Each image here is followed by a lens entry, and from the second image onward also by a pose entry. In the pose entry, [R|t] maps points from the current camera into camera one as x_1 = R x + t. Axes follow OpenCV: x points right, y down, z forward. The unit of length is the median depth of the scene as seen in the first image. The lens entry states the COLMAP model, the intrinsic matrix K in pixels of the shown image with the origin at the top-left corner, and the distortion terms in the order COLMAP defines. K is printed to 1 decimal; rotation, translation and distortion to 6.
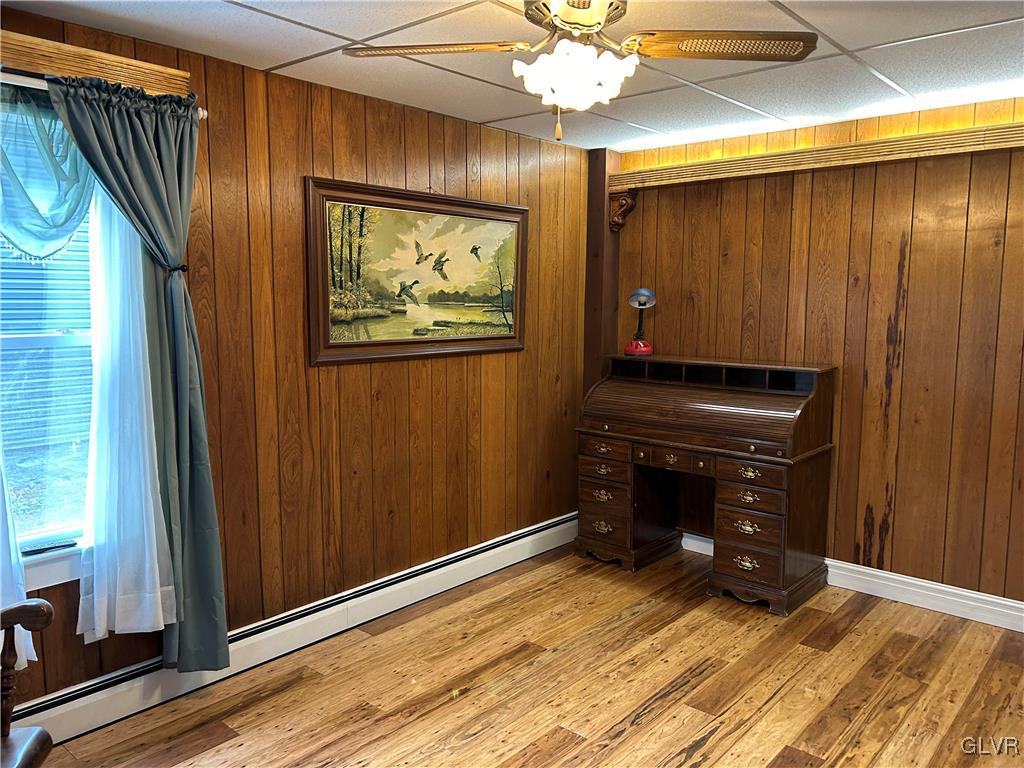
lens RADIAL K [[779.6, 0, 515.3], [0, 779.6, 377.2], [0, 0, 1]] dist [0.025896, -0.012145]
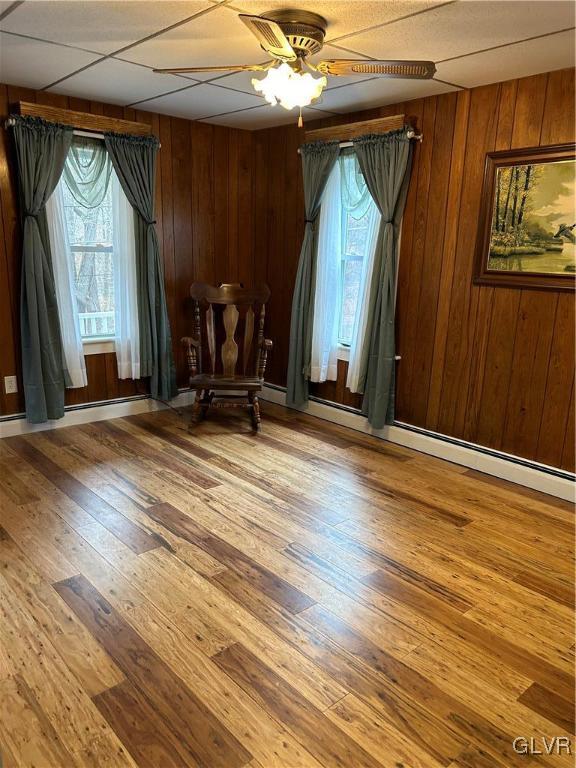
lens RADIAL K [[584.7, 0, 291.1], [0, 584.7, 388.5], [0, 0, 1]] dist [0.025896, -0.012145]
pose [[-0.140431, 0.219941, -0.965352, 0.893170], [-0.134003, 0.961821, 0.238630, -0.043075], [0.980980, 0.162871, -0.105596, 0.782406]]
